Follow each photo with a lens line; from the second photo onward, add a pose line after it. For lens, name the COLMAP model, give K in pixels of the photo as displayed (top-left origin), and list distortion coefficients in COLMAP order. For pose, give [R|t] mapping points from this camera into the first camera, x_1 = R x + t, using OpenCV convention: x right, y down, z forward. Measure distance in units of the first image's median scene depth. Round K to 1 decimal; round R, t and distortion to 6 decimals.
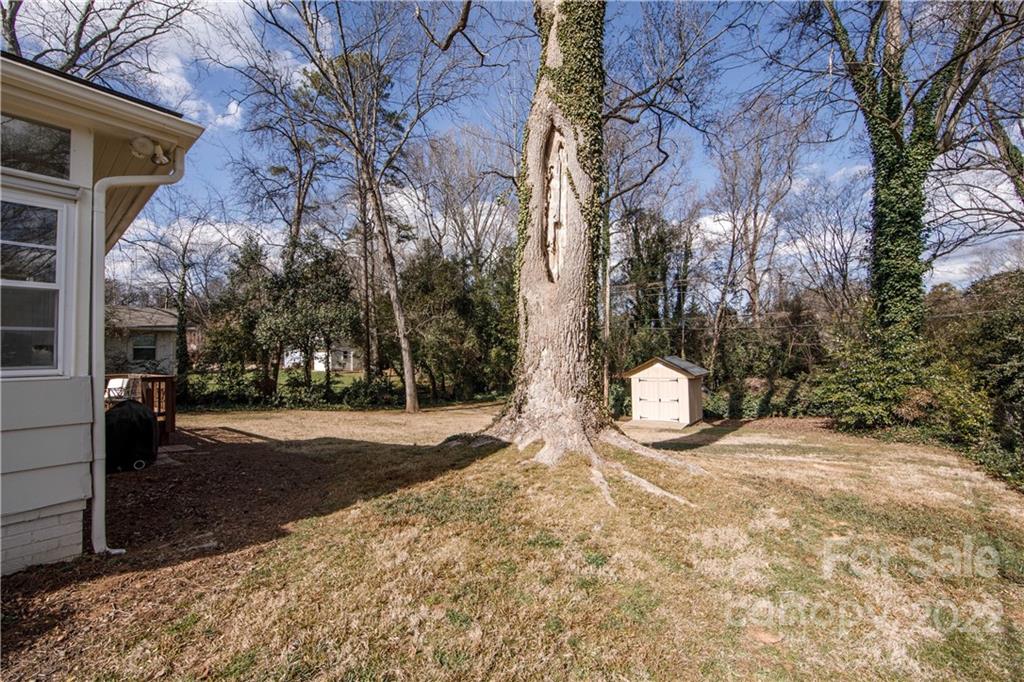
lens RADIAL K [[414.7, 0, 511.6], [0, 414.7, 347.4], [0, 0, 1]] dist [-0.013187, 0.002147]
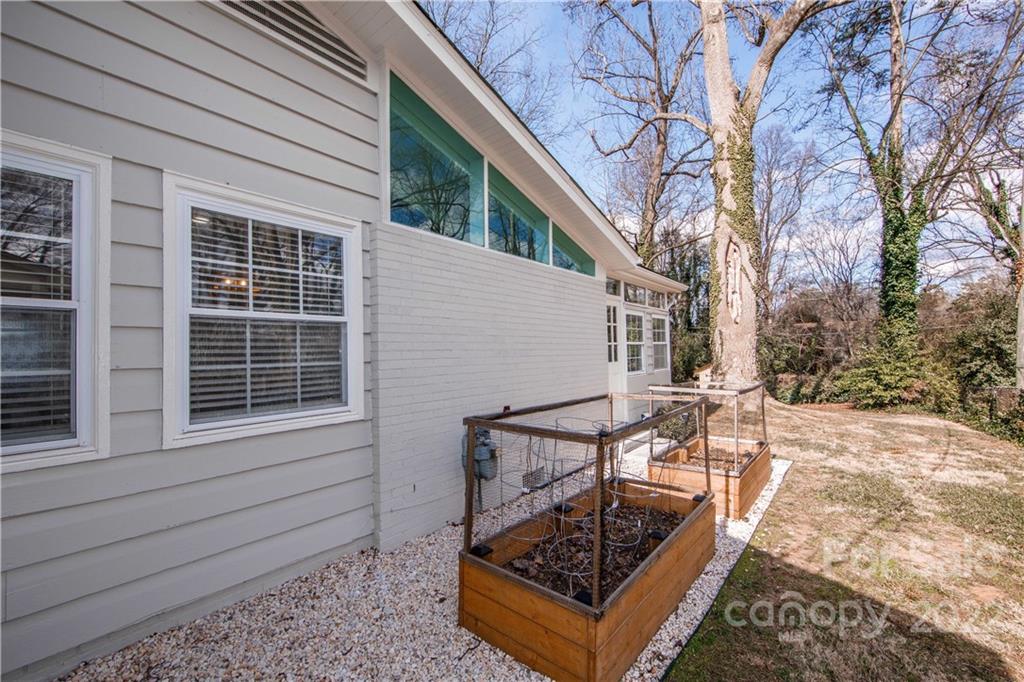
lens RADIAL K [[414.7, 0, 513.8], [0, 414.7, 346.2], [0, 0, 1]] dist [-0.013187, 0.002147]
pose [[0.999864, -0.002894, 0.016250, -0.315606], [0.002893, 0.999996, 0.000063, -0.016955], [-0.016250, -0.000016, 0.999868, -0.301582]]
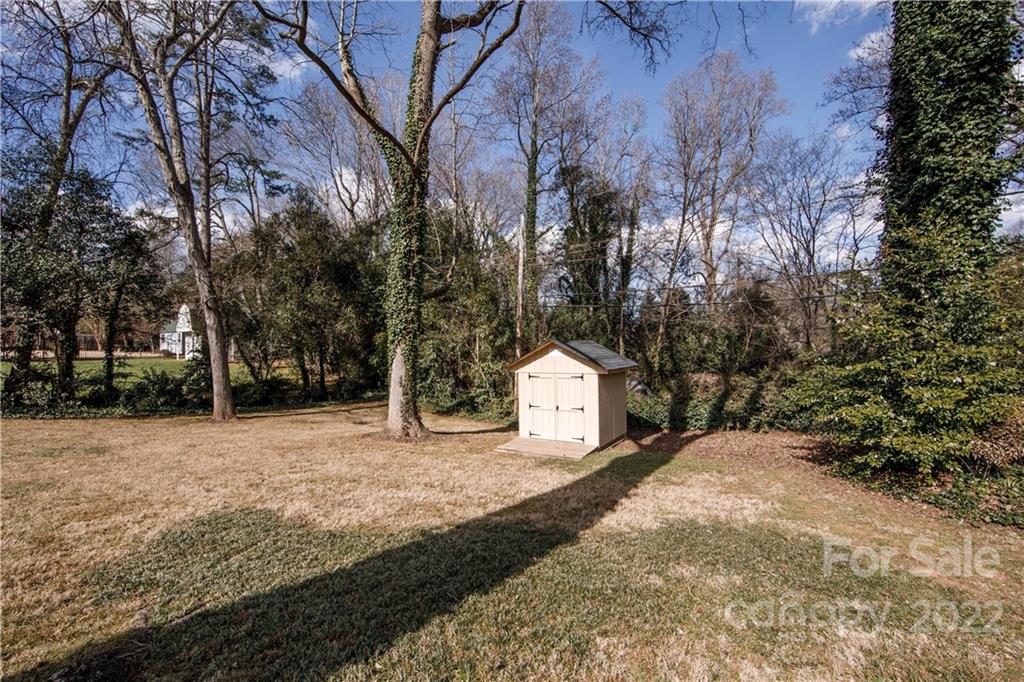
lens RADIAL K [[414.7, 0, 510.4], [0, 414.7, 344.8], [0, 0, 1]] dist [-0.013187, 0.002147]
pose [[0.996950, 0.013416, 0.076879, 0.219960], [-0.014211, 0.999851, 0.009800, 0.023242], [-0.076736, -0.010863, 0.996992, 0.345458]]
